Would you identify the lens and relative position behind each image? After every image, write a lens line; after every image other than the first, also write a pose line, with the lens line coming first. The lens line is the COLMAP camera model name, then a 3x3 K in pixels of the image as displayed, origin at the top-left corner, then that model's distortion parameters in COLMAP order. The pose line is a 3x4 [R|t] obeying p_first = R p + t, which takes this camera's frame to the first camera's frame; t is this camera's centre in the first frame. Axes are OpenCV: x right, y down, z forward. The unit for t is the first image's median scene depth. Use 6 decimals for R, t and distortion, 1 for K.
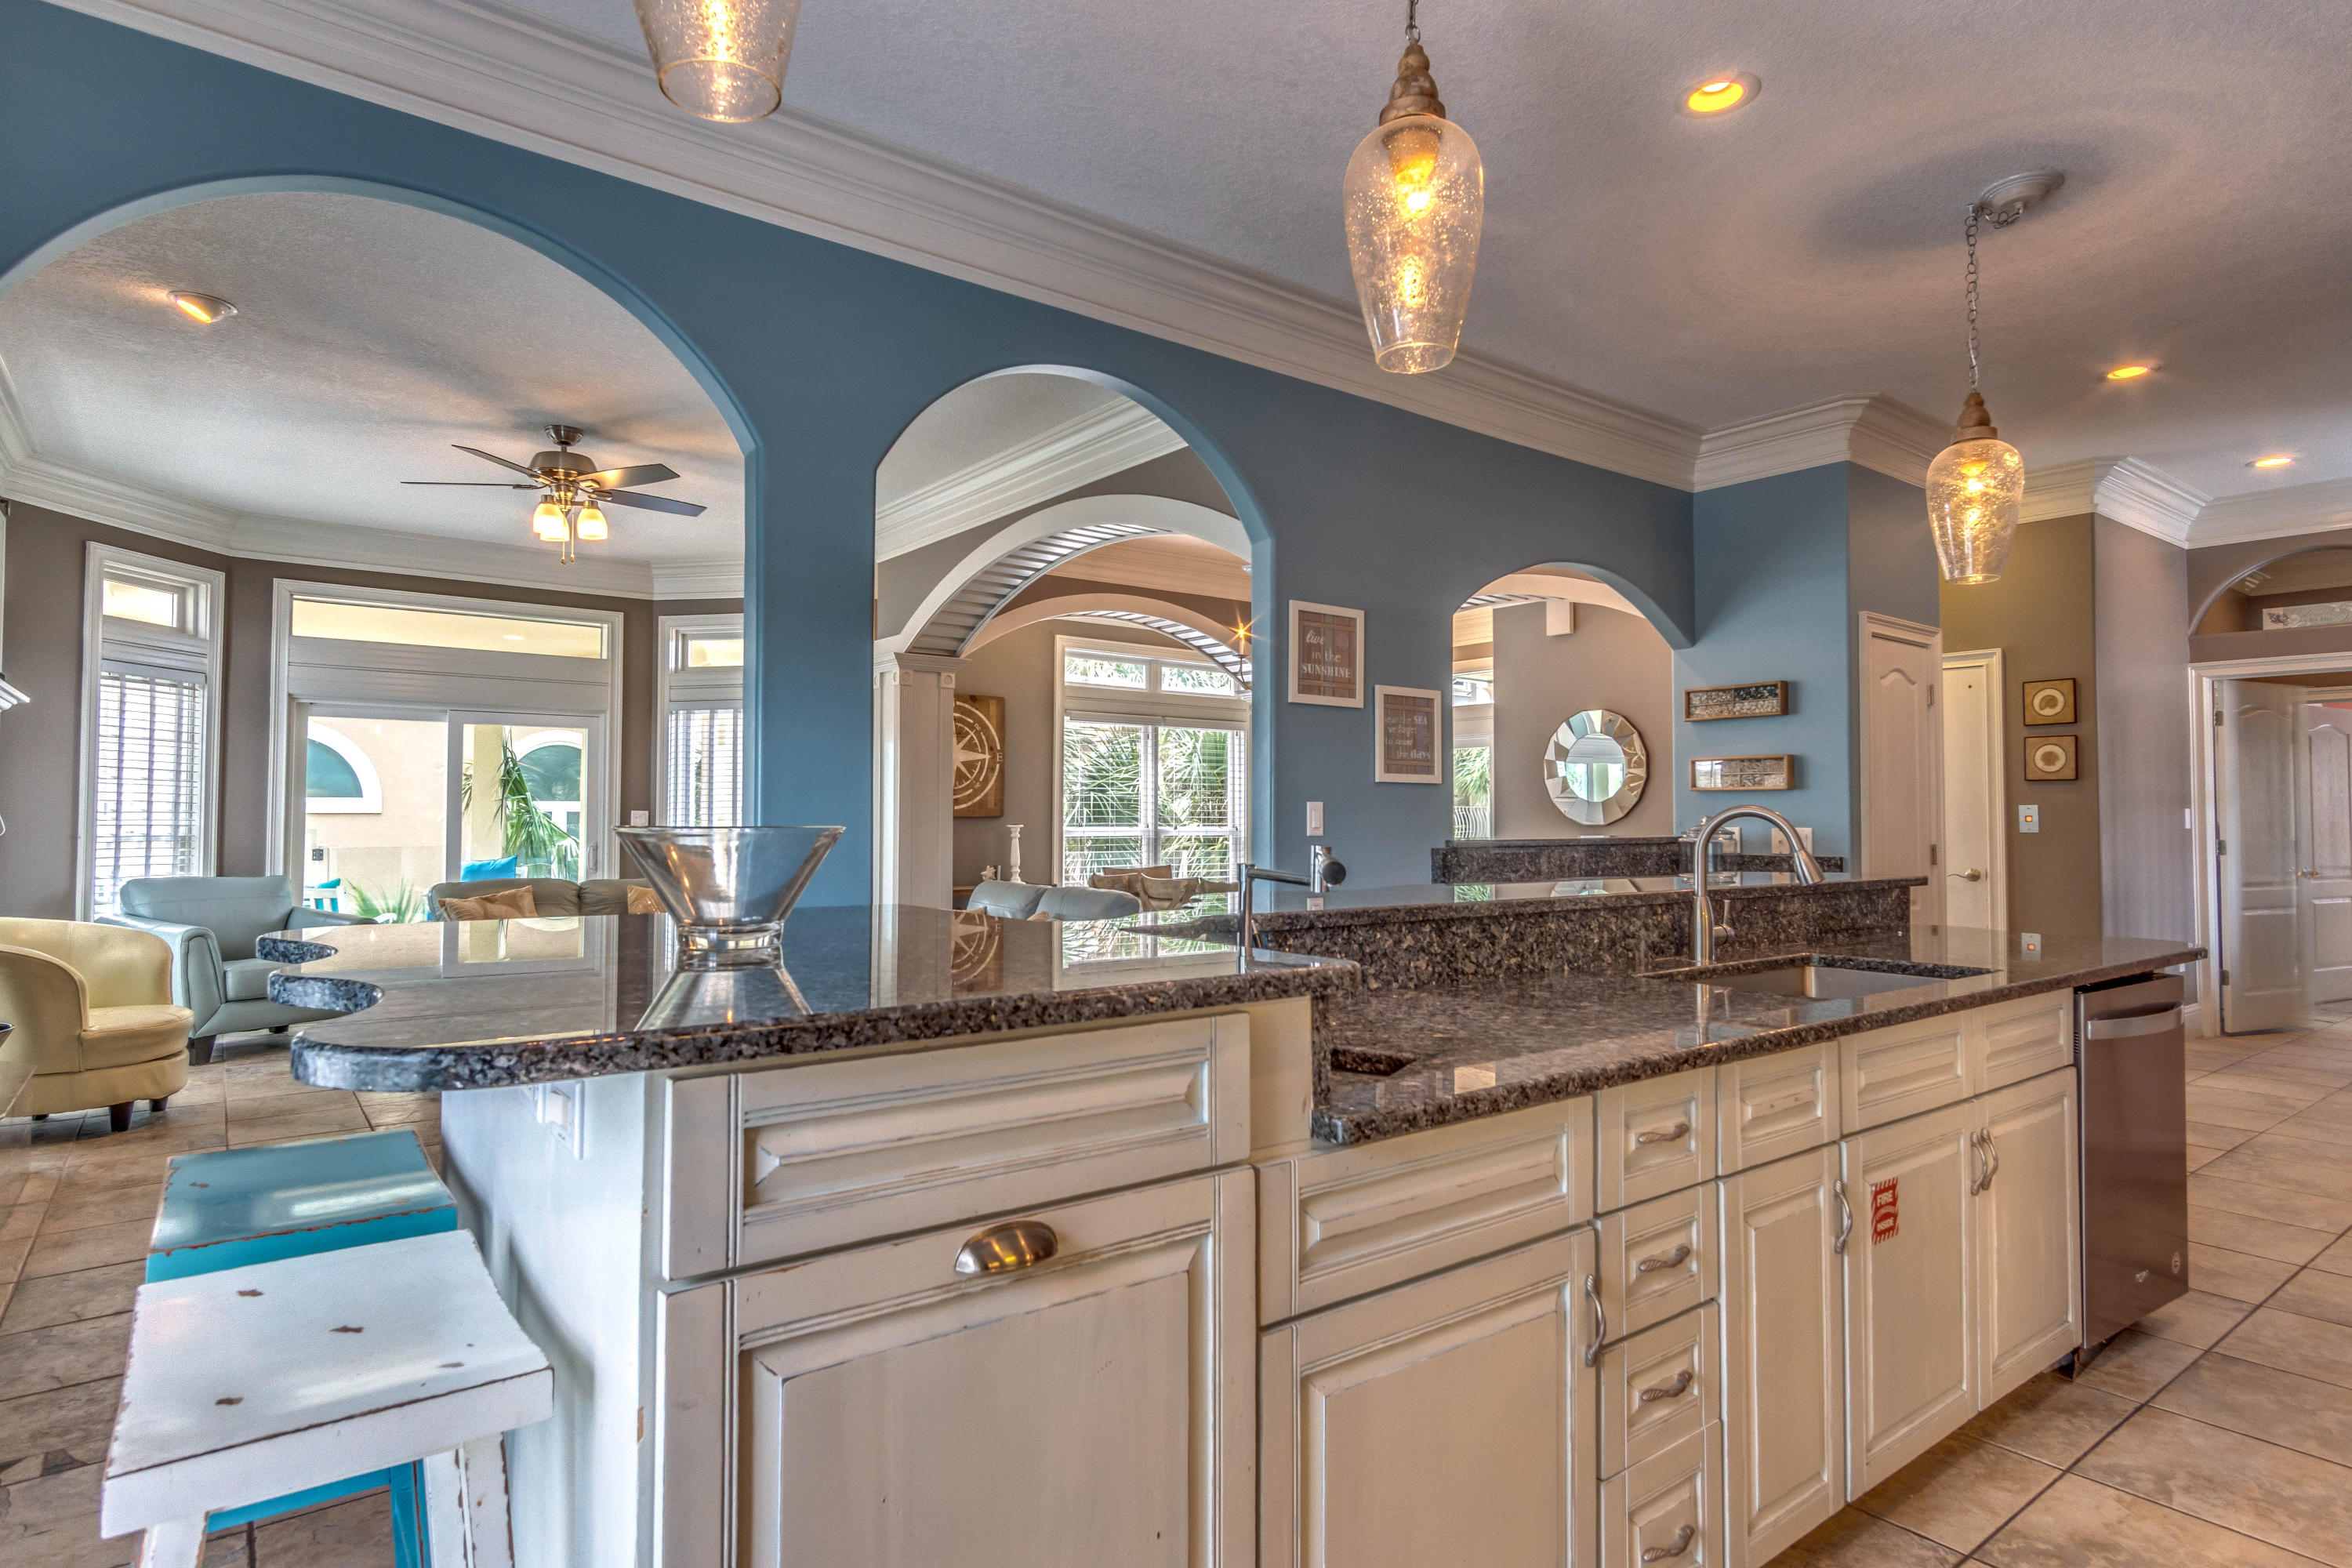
lens RADIAL K [[1250.5, 0, 1170.5], [0, 1250.5, 782.3], [0, 0, 1]] dist [0.001557, 0.005094]
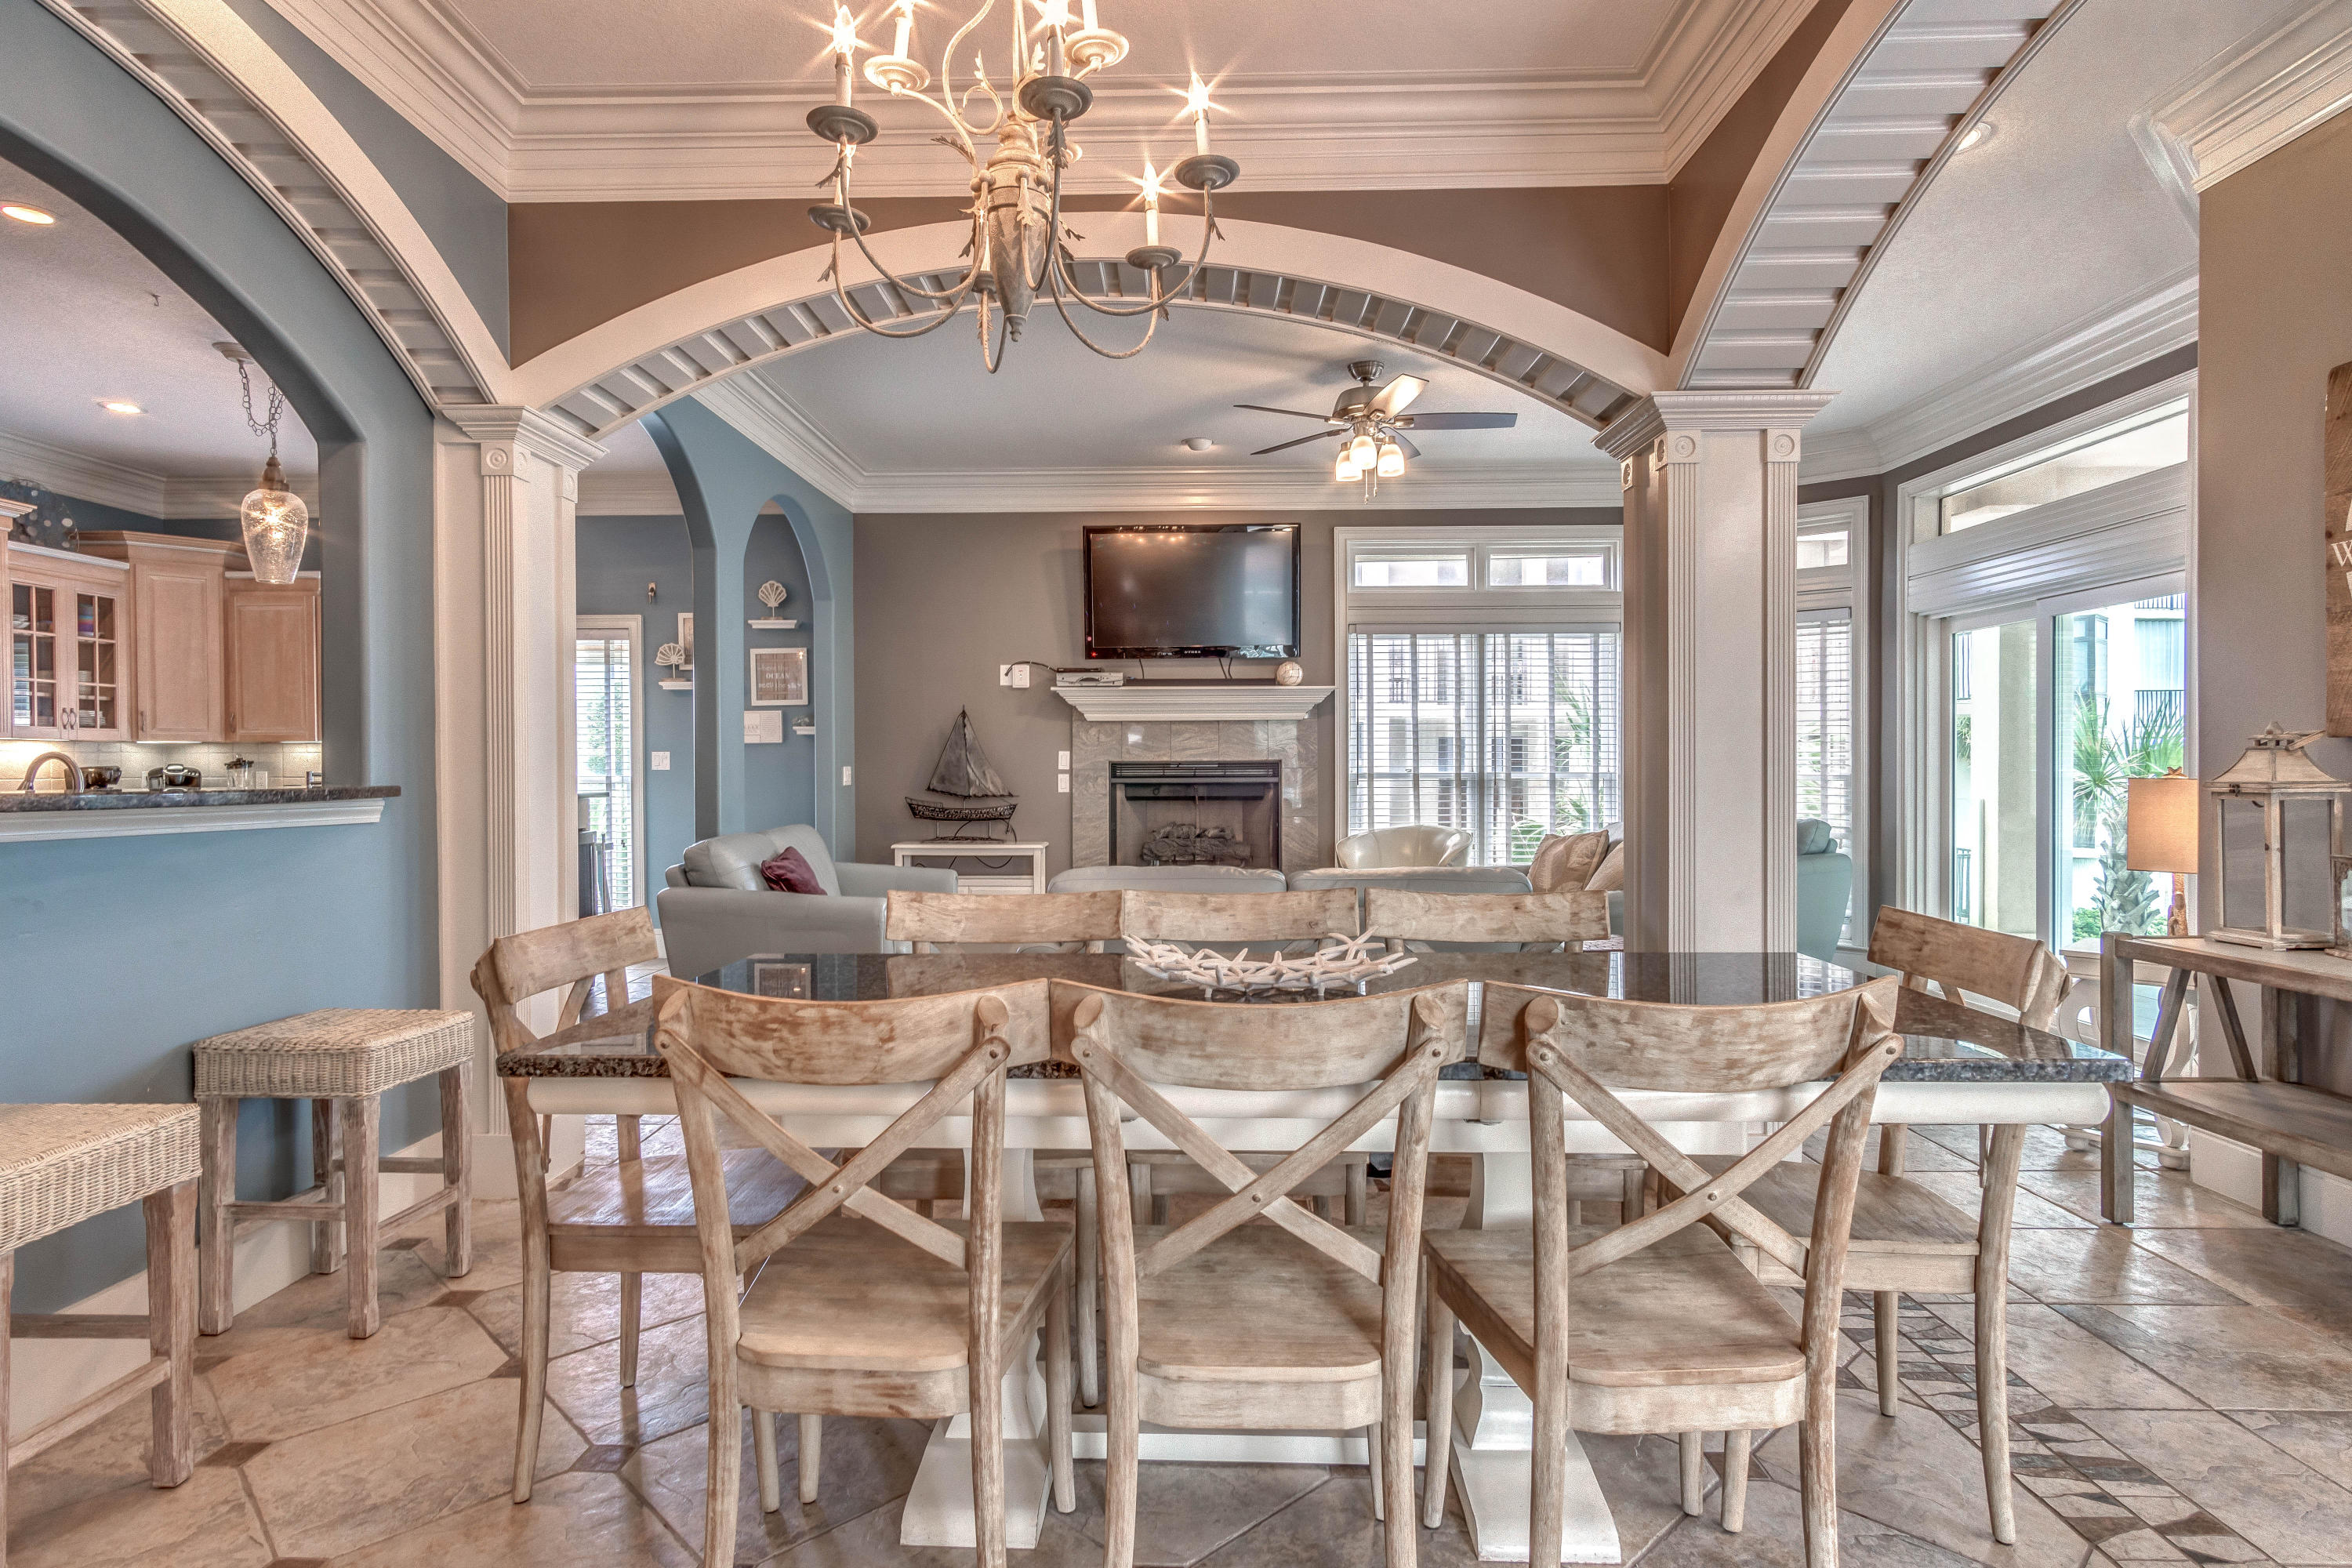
lens RADIAL K [[1250.5, 0, 1174.7], [0, 1250.5, 772.6], [0, 0, 1]] dist [0.001557, 0.005094]
pose [[-0.614642, 0.003652, -0.788798, 0.303906], [0.026725, 0.999512, -0.016198, 0.041200], [0.788354, -0.031037, -0.614439, 1.168232]]
